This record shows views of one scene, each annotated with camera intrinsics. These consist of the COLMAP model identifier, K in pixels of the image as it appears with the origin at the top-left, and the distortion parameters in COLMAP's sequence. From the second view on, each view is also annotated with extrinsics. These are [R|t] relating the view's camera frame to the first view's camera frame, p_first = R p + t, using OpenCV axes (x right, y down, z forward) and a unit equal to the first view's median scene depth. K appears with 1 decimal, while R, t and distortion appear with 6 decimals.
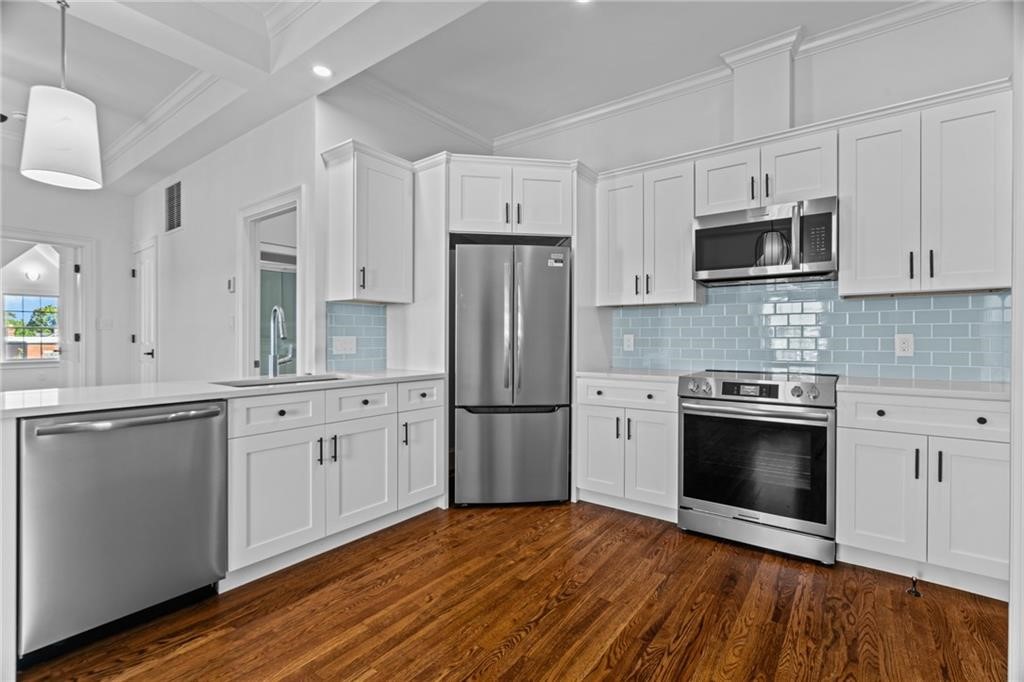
lens RADIAL K [[462.7, 0, 514.9], [0, 462.7, 339.7], [0, 0, 1]] dist [-0.001982, 0.000513]
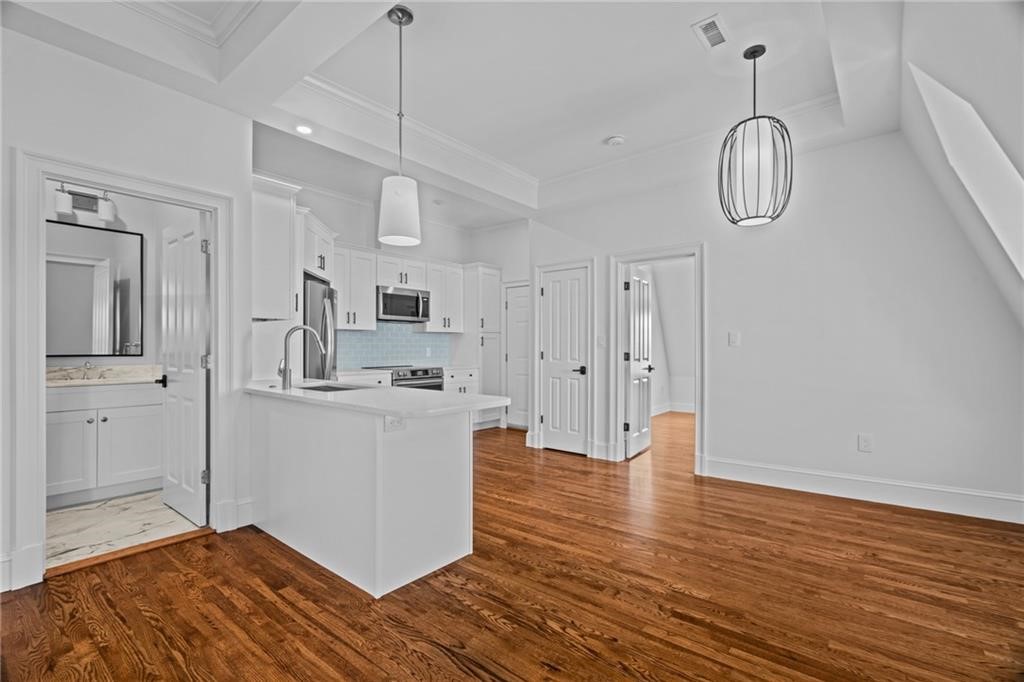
lens RADIAL K [[462.8, 0, 516.7], [0, 462.8, 347.6], [0, 0, 1]] dist [-0.001662, 0.000144]
pose [[0.042002, -0.004862, 0.999106, -1.576368], [0.001742, 0.999987, 0.004793, -0.022351], [-0.999116, 0.001540, 0.042010, 0.399827]]
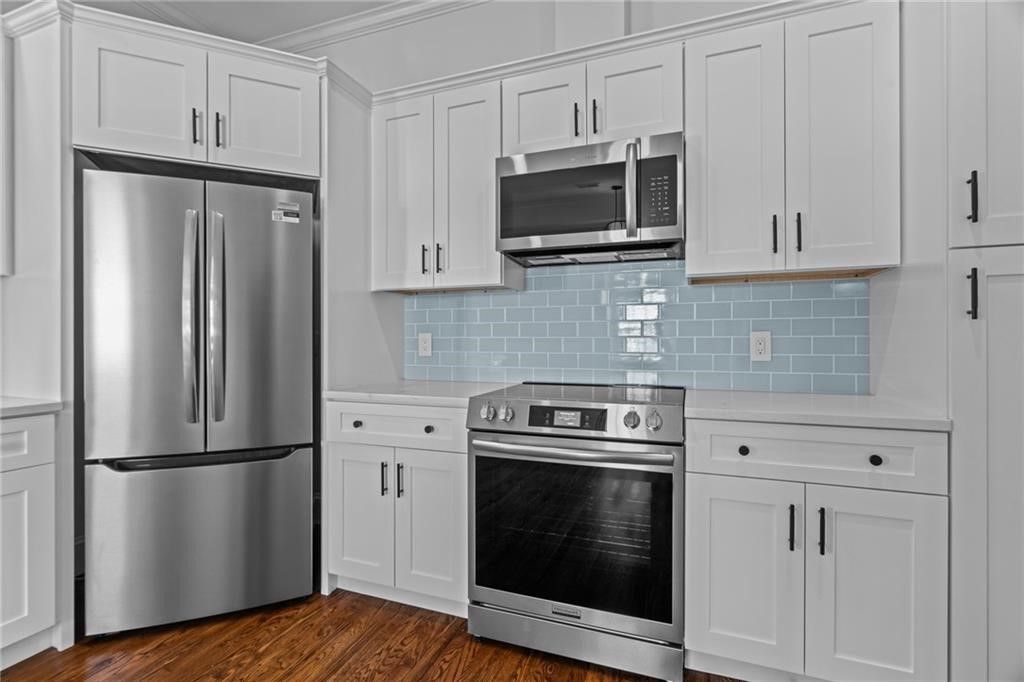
lens RADIAL K [[467.6, 0, 512.0], [0, 467.6, 341.0], [0, 0, 1]] dist [-0.009565, 0.000246]
pose [[0.962555, -0.003703, 0.271061, 0.237301], [0.003444, 0.999993, 0.001429, 0.000490], [-0.271065, -0.000442, 0.962561, 0.363444]]
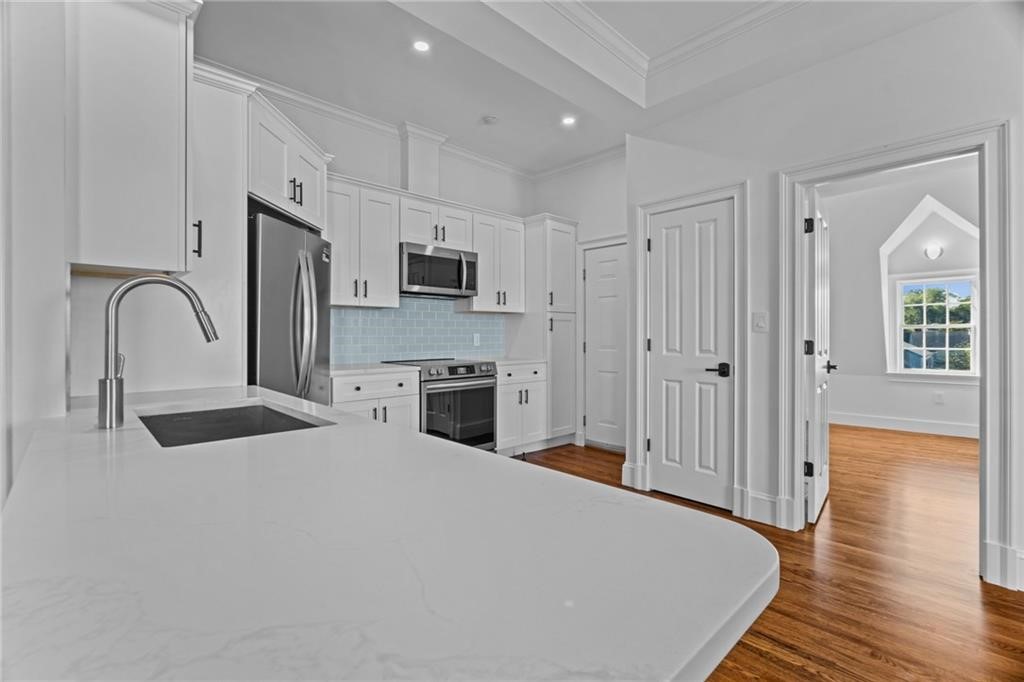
lens RADIAL K [[464.0, 0, 518.0], [0, 464.0, 333.0], [0, 0, 1]] dist [-0.001566, 0.000523]
pose [[0.161802, 0.000811, 0.986823, -0.892405], [0.003081, 0.999994, -0.001327, -0.010600], [-0.986818, 0.003256, 0.161799, 0.522833]]
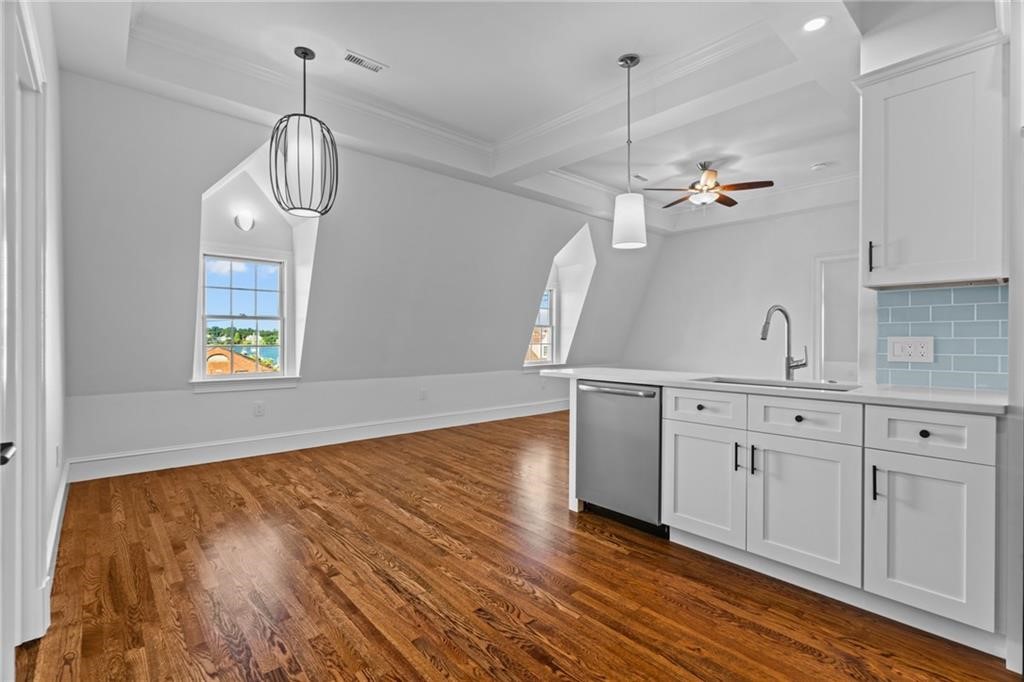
lens RADIAL K [[469.3, 0, 512.0], [0, 469.3, 341.0], [0, 0, 1]] dist [-0.000845, 0.000244]
pose [[-0.205775, 0.000375, -0.978599, 0.531409], [-0.007954, 0.999966, 0.002056, 0.002672], [0.978567, 0.008207, -0.205765, 0.627933]]
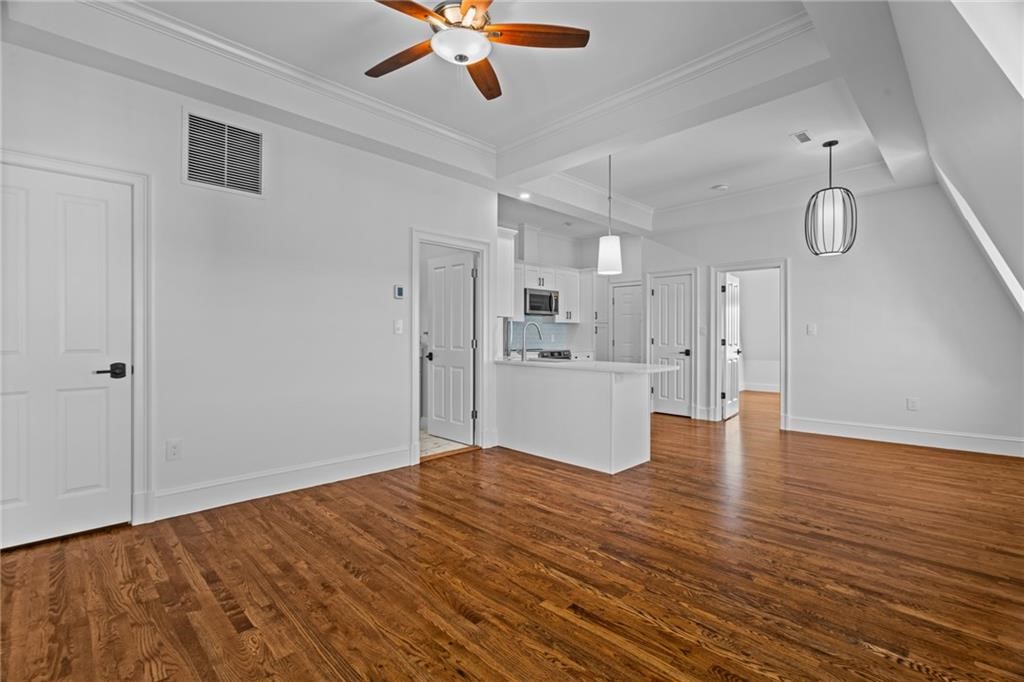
lens RADIAL K [[464.0, 0, 518.0], [0, 464.0, 333.0], [0, 0, 1]] dist [-0.001566, 0.000523]
pose [[0.136761, -0.002539, 0.990601, -2.264299], [0.000232, 0.999997, 0.002531, -0.031734], [-0.990604, -0.000117, 0.136761, 0.766854]]
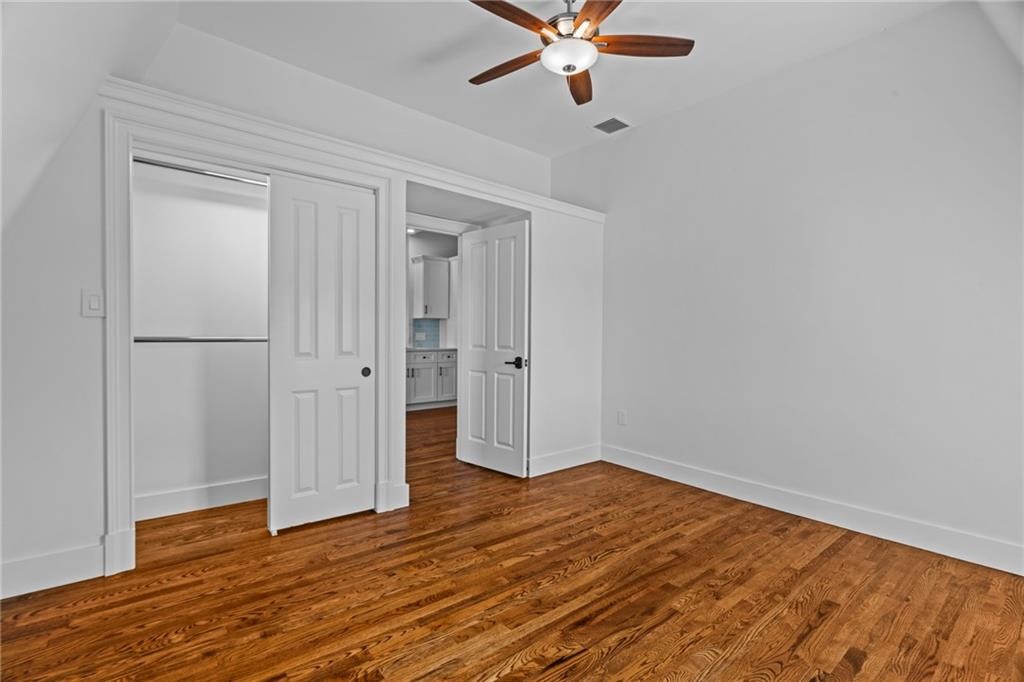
lens RADIAL K [[467.6, 0, 512.0], [0, 467.6, 341.0], [0, 0, 1]] dist [-0.009565, 0.000246]
pose [[0.970916, 0.009310, -0.239237, 0.758616], [-0.005865, 0.999869, 0.015106, -0.004735], [0.239347, -0.013264, 0.970844, -1.400889]]
